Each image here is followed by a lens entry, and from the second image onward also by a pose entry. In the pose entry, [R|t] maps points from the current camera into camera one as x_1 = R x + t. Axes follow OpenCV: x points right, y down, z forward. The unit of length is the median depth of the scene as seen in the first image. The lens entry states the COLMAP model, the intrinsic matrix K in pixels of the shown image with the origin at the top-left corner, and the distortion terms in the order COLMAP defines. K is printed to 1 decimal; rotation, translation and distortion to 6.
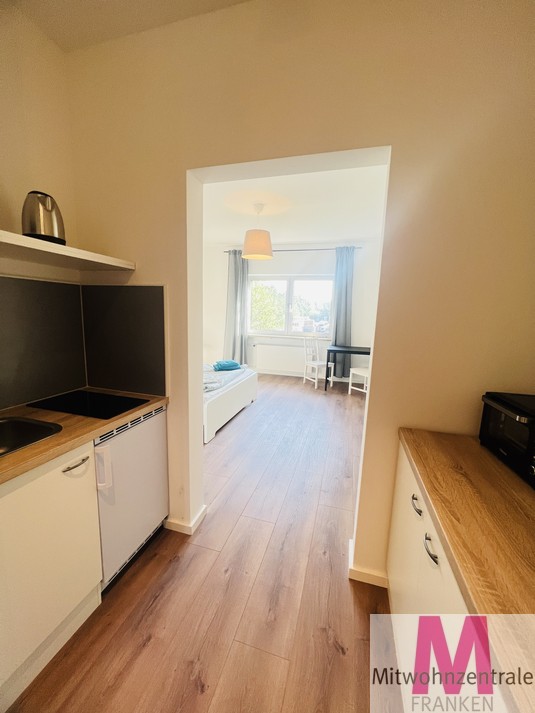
lens RADIAL K [[284.6, 0, 267.5], [0, 284.6, 356.5], [0, 0, 1]] dist [-0.001181, -0.000135]
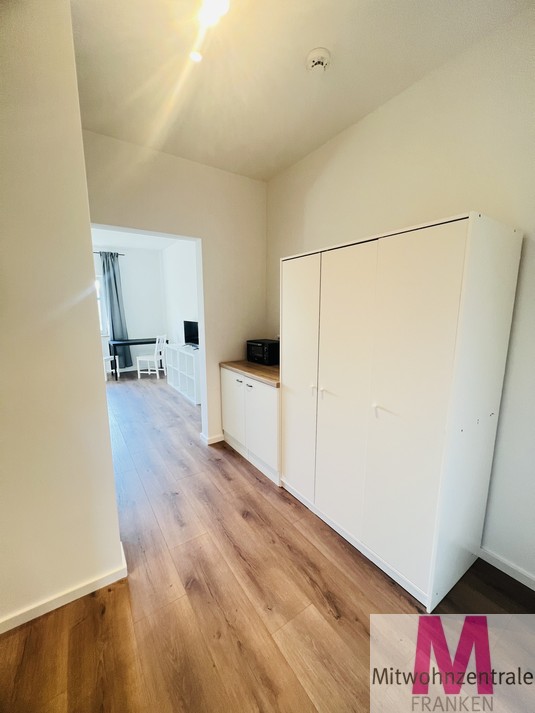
lens RADIAL K [[284.6, 0, 267.5], [0, 284.6, 356.5], [0, 0, 1]] dist [-0.001181, -0.000135]
pose [[0.638320, -0.158702, 0.753234, -0.228908], [0.145074, 0.985784, 0.084757, 0.016341], [-0.755977, 0.055172, 0.652269, -0.175507]]
